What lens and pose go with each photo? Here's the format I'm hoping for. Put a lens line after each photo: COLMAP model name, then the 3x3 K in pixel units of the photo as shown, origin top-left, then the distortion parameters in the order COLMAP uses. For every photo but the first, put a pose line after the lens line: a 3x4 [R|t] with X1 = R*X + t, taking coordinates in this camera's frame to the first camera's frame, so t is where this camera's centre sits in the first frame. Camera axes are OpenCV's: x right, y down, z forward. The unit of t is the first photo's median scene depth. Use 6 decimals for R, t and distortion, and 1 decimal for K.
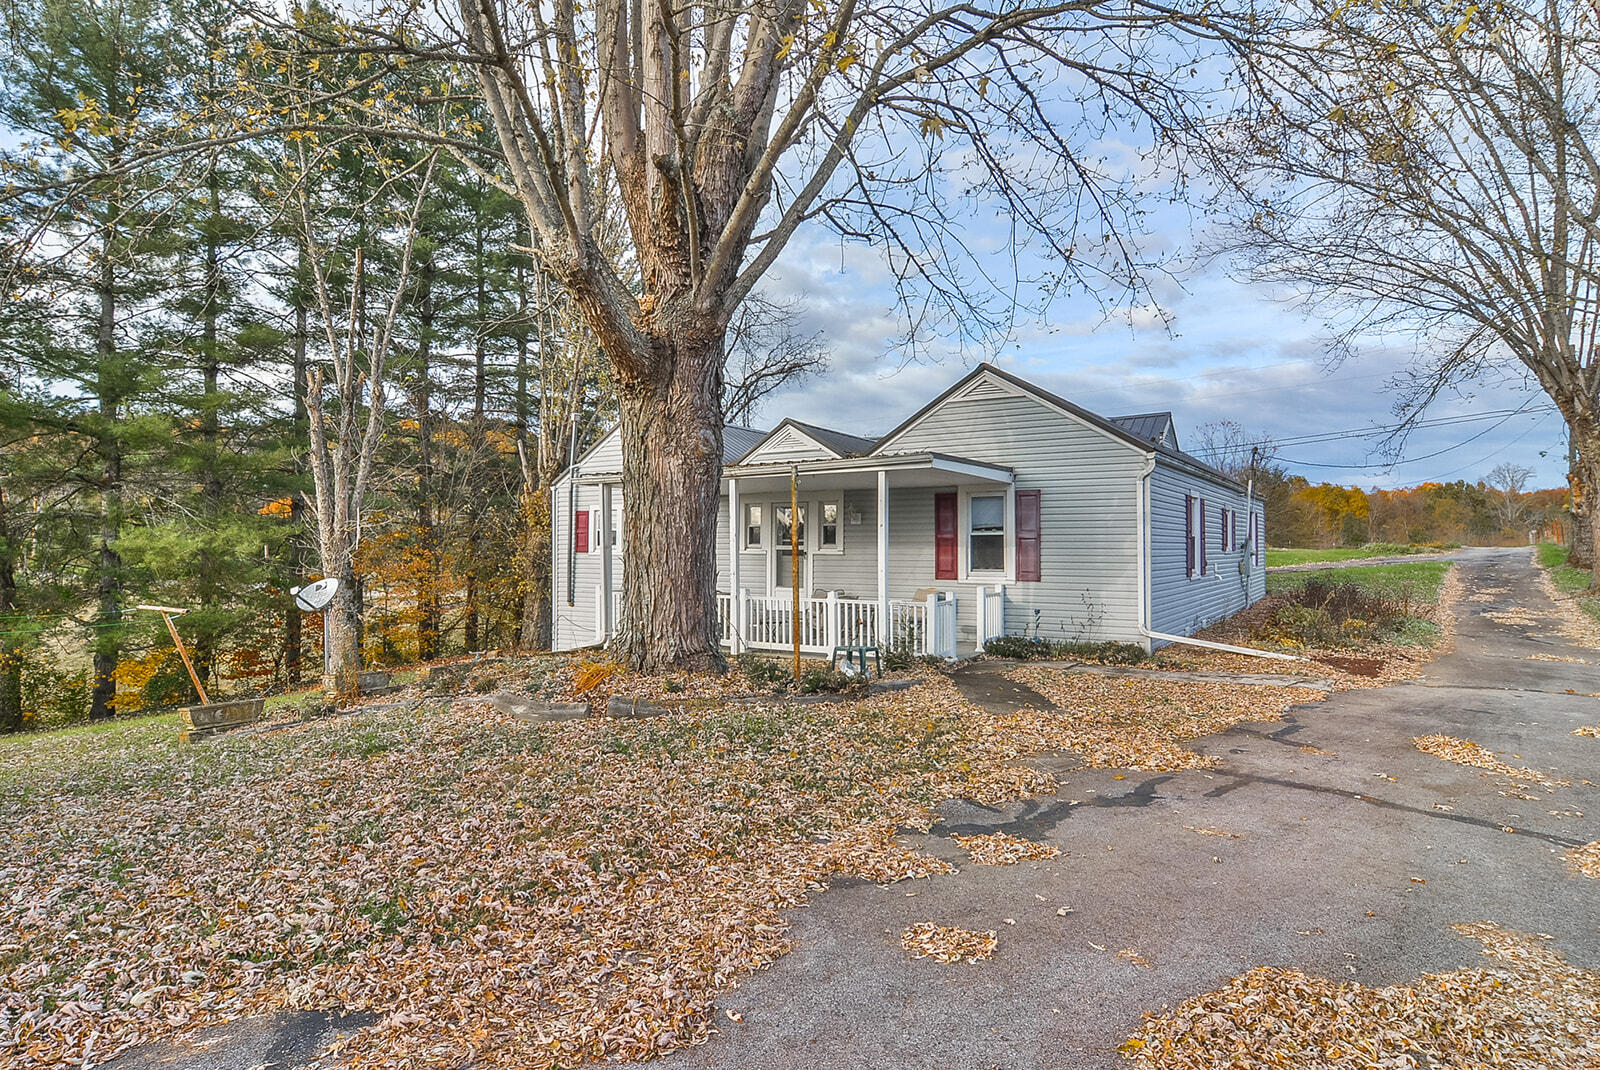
lens RADIAL K [[878.8, 0, 801.8], [0, 878.8, 555.6], [0, 0, 1]] dist [0.003400, 0.000637]
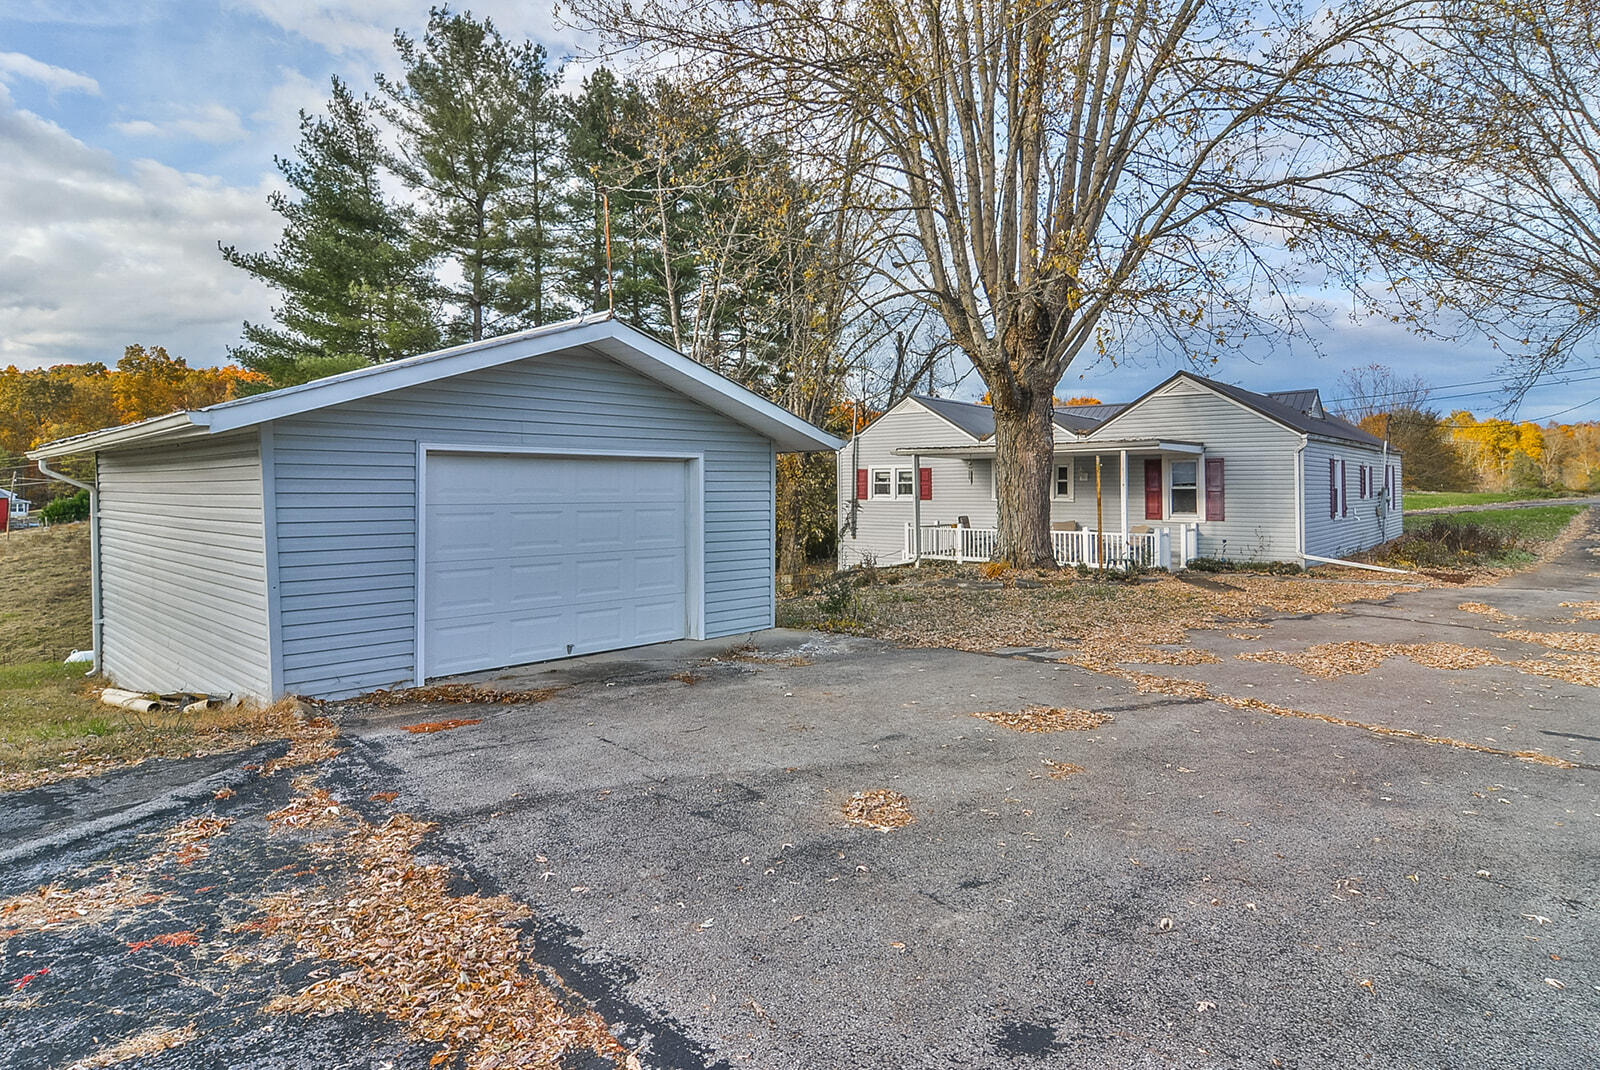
lens RADIAL K [[885.9, 0, 809.6], [0, 885.9, 490.0], [0, 0, 1]] dist [0.001947, -0.000220]
pose [[0.992445, -0.002209, -0.122671, -0.226001], [0.001226, 0.999967, -0.008083, -0.010900], [0.122685, 0.007872, 0.992414, -0.533974]]
